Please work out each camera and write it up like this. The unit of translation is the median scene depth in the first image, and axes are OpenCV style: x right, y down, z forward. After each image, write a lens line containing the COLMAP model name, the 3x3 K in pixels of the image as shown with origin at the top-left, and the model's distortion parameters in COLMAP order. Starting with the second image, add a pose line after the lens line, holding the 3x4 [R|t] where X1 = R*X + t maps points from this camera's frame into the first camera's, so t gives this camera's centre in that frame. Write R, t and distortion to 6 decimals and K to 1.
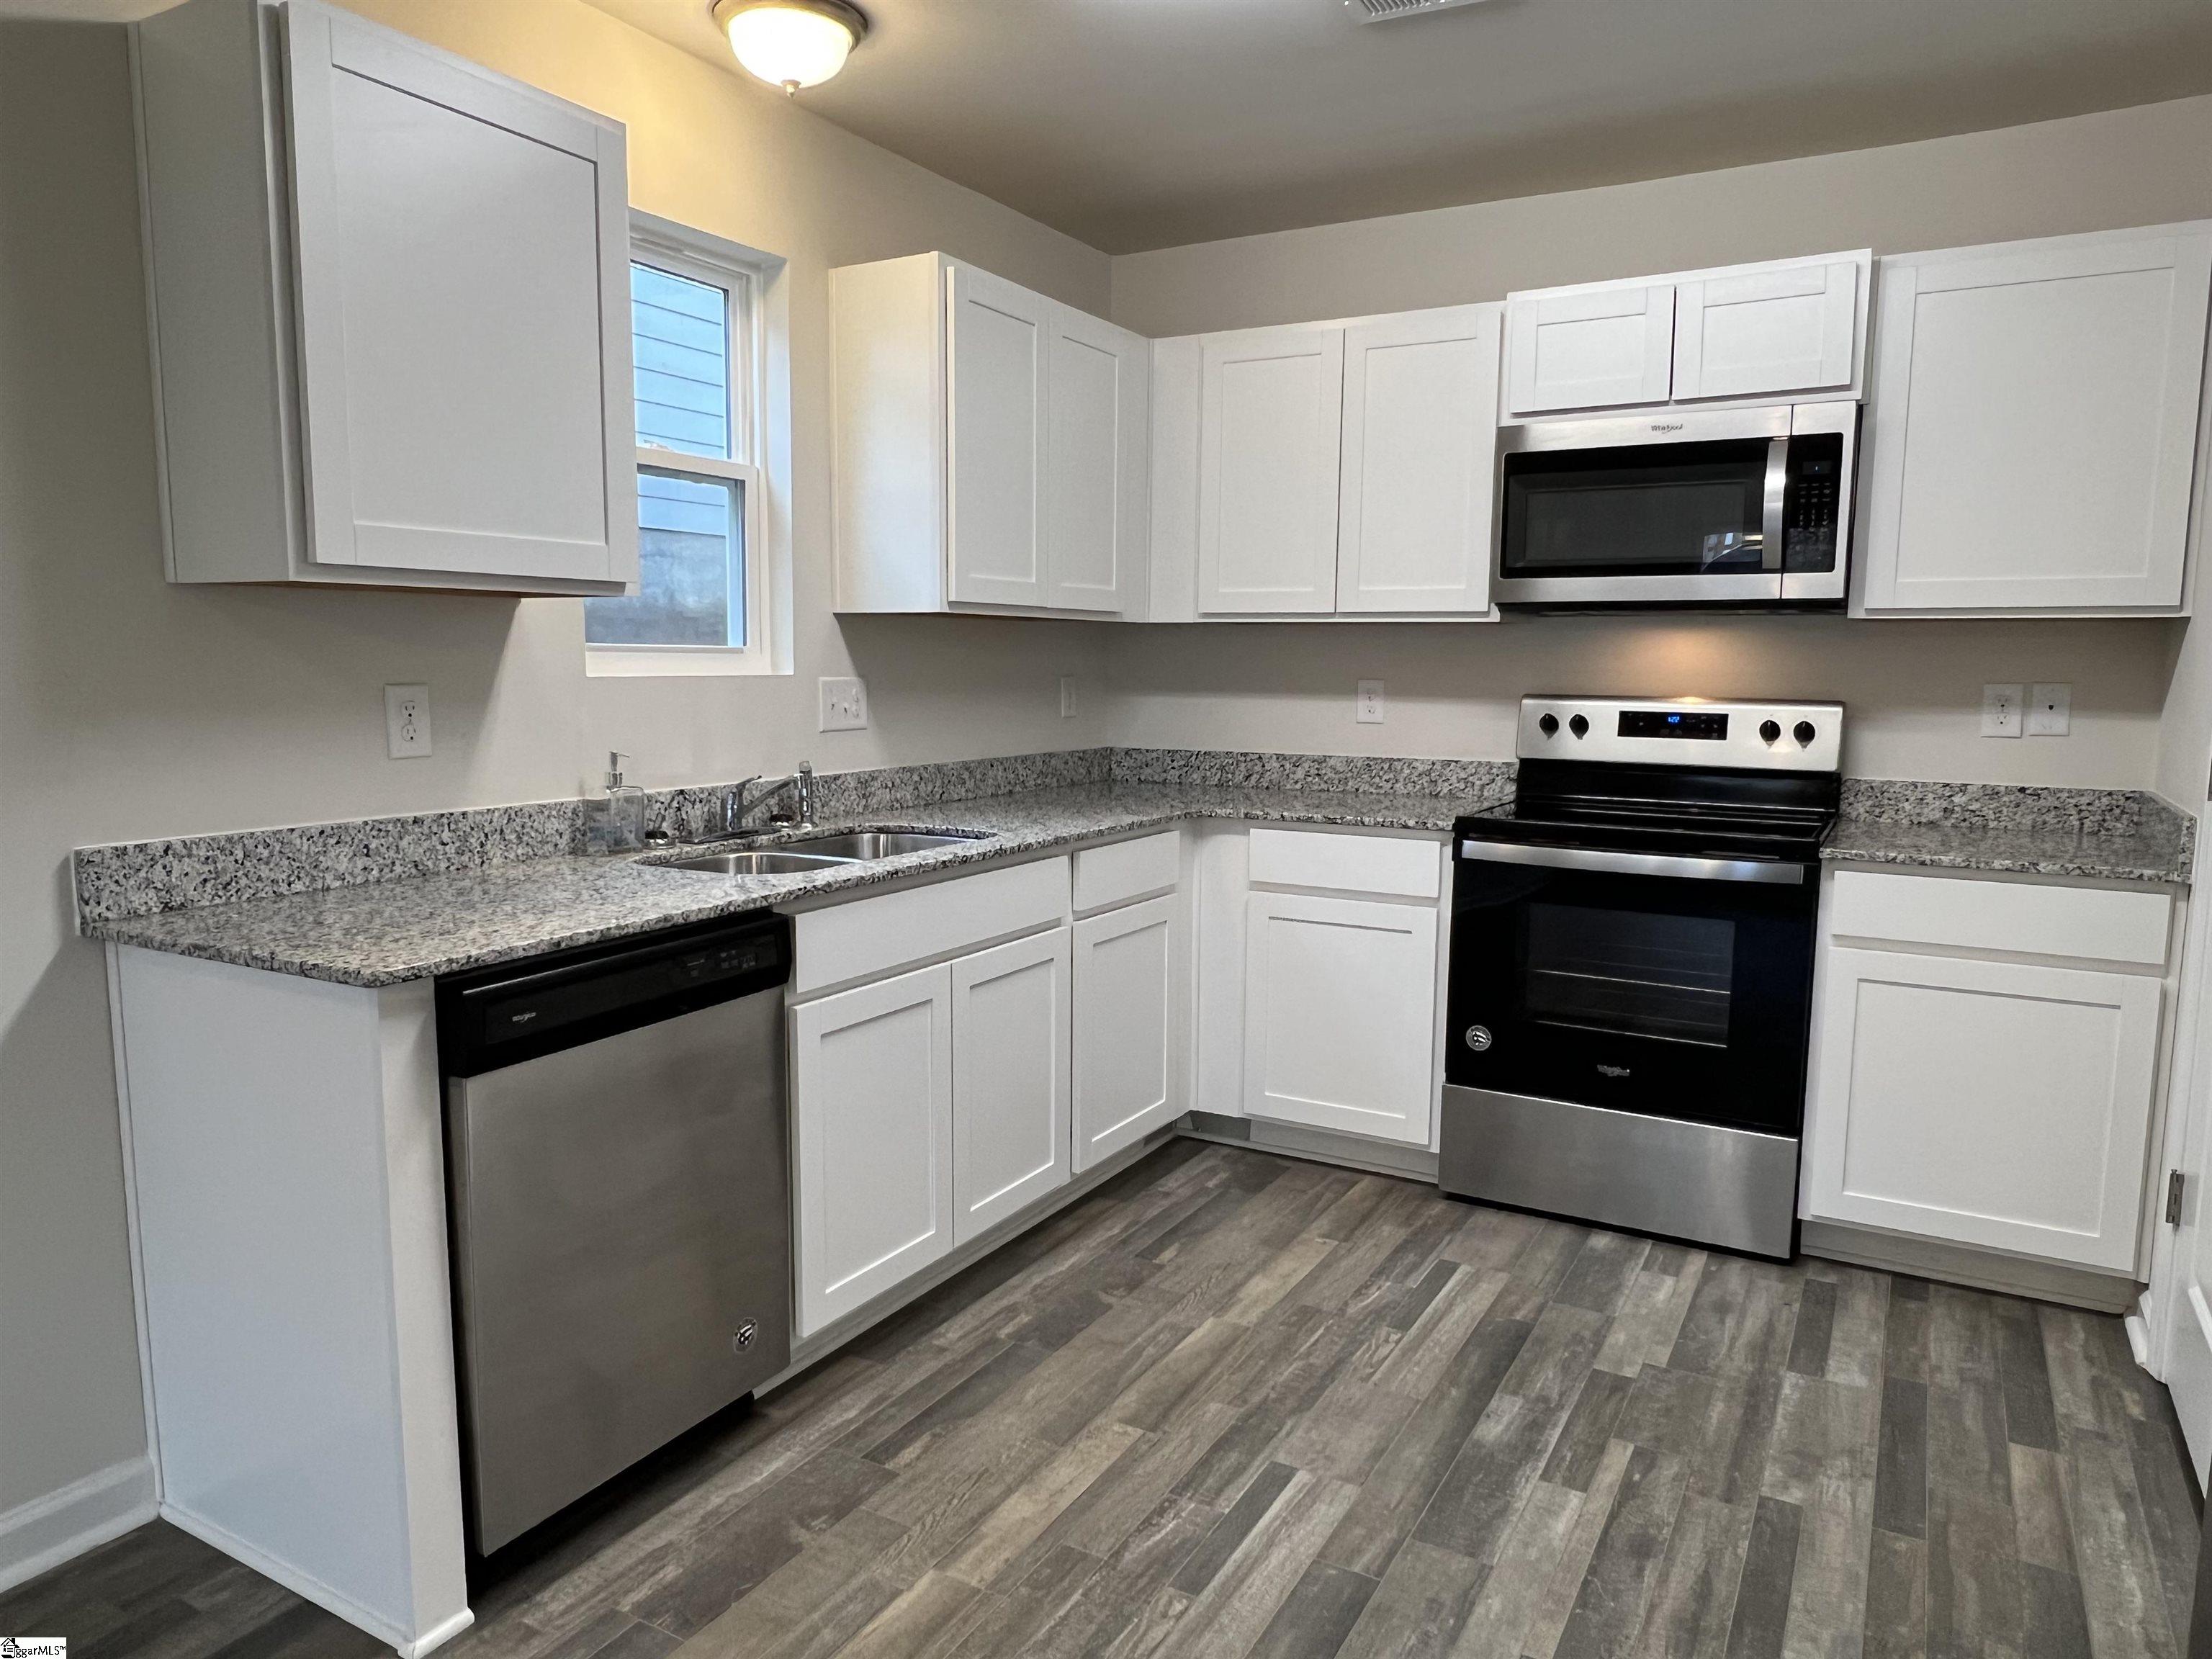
lens RADIAL K [[1429.4, 0, 1097.3], [0, 1429.4, 830.6], [0, 0, 1]] dist [-0.008310, -0.000946]
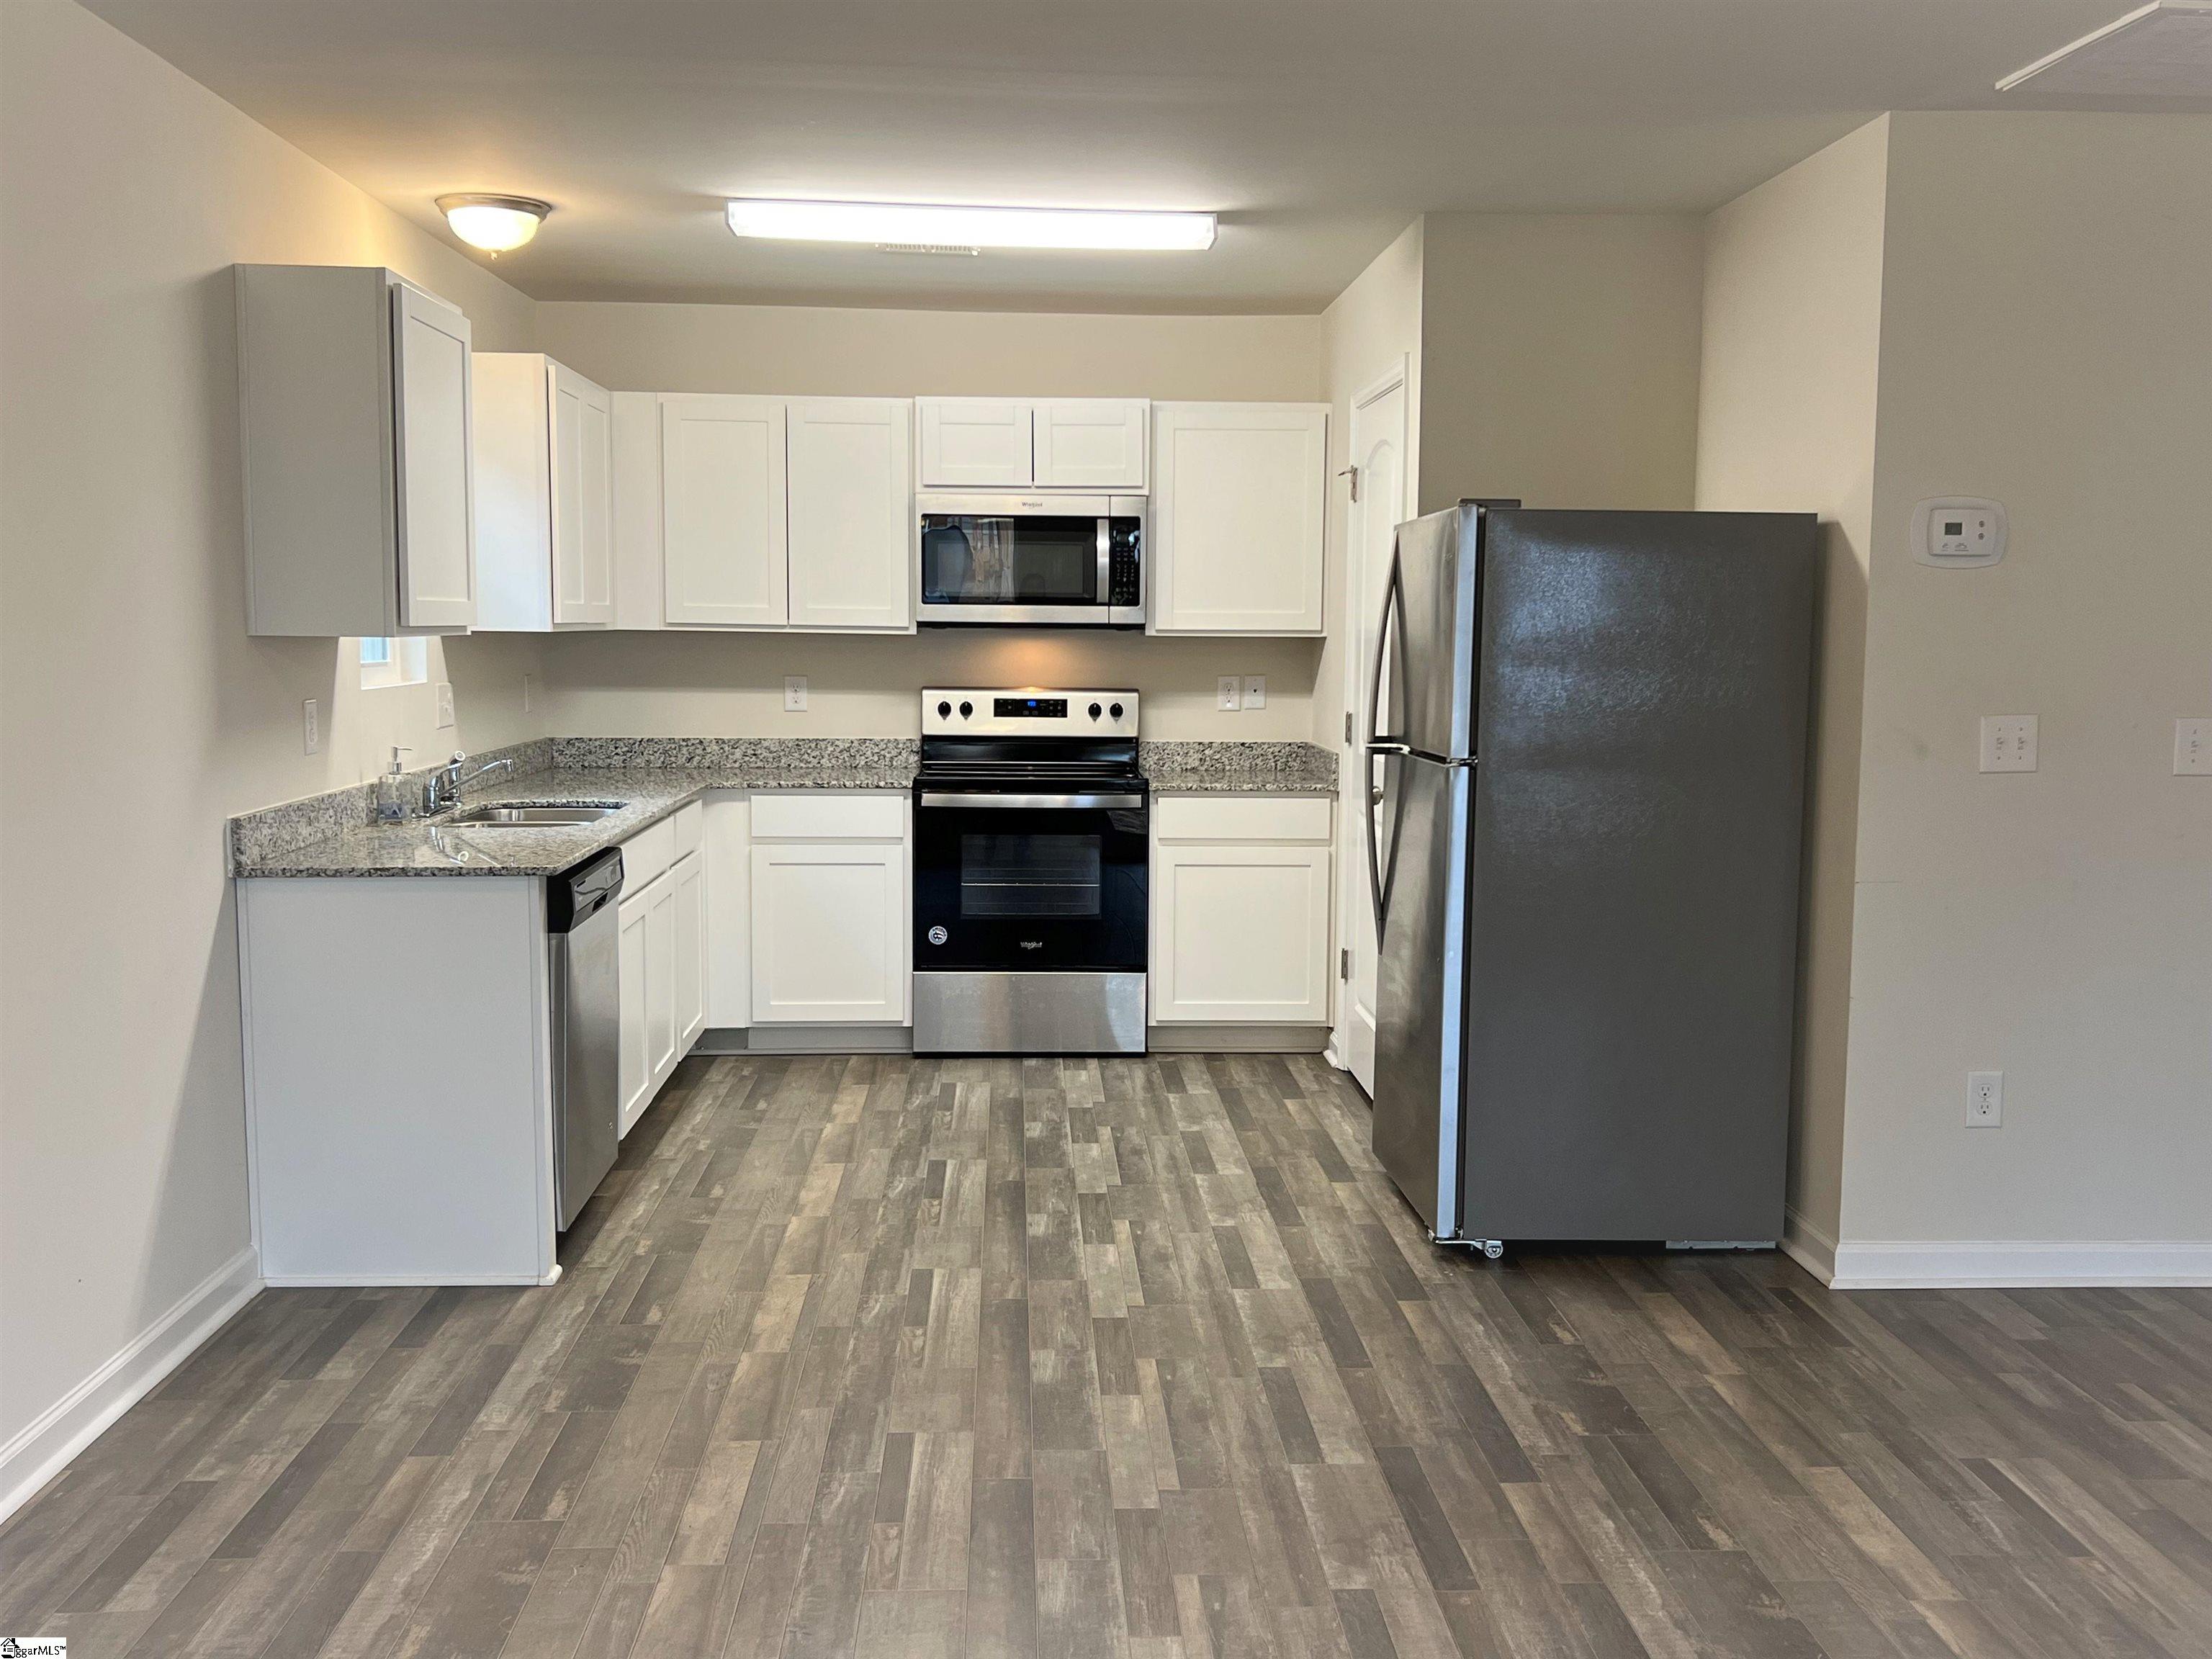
lens RADIAL K [[2048.9, 0, 1098.4], [0, 2048.9, 833.6], [0, 0, 1]] dist [0.059886, 0.000000]
pose [[0.841362, -0.055584, 0.537606, -0.677944], [0.062138, 0.998050, 0.005942, 0.044609], [-0.536888, 0.028406, 0.843175, -0.781763]]
